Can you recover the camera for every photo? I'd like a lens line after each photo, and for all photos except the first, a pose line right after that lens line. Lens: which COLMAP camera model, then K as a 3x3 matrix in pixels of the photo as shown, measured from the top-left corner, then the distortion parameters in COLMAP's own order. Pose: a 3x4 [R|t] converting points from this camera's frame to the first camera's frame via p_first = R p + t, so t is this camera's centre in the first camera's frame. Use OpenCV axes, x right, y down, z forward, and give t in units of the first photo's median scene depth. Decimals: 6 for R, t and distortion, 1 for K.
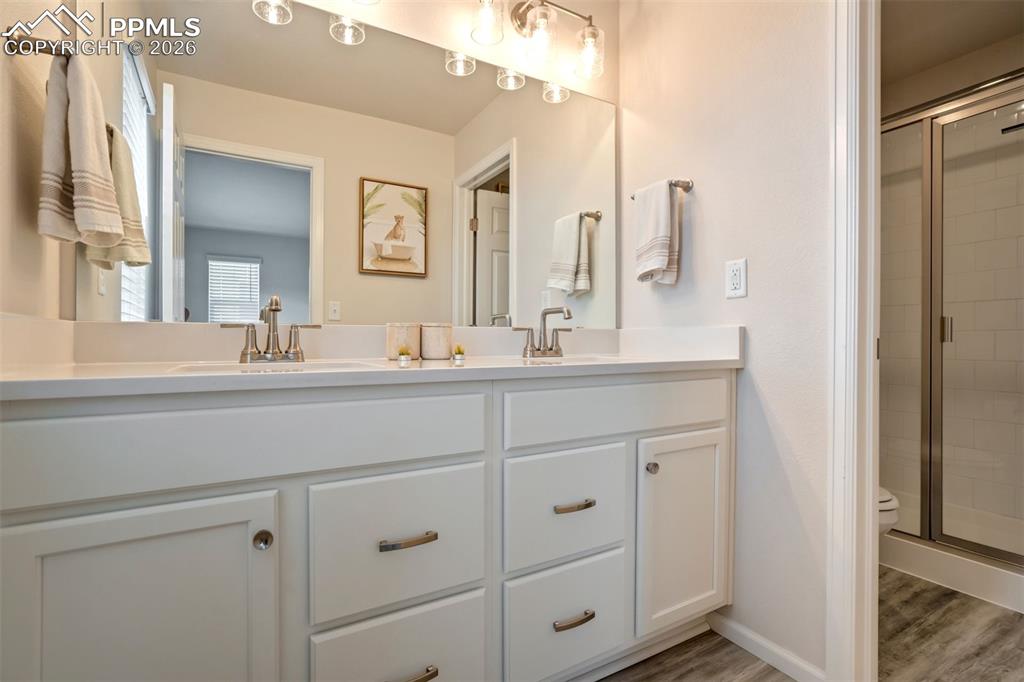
lens RADIAL K [[485.0, 0, 508.3], [0, 485.0, 343.2], [0, 0, 1]] dist [-0.029846, 0.013786]
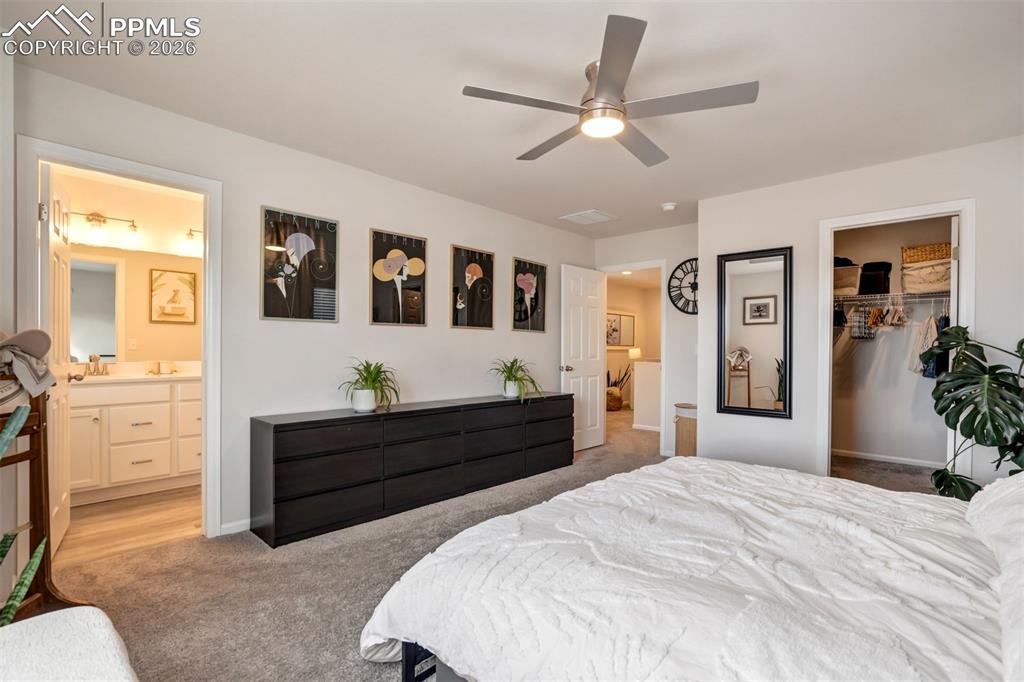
lens RADIAL K [[485.0, 0, 510.5], [0, 485.0, 346.6], [0, 0, 1]] dist [-0.029846, 0.013786]
pose [[0.959408, 0.002307, 0.282013, 0.462329], [-0.001427, 0.999993, -0.003326, -0.055294], [-0.282019, 0.002788, 0.959405, -1.043774]]
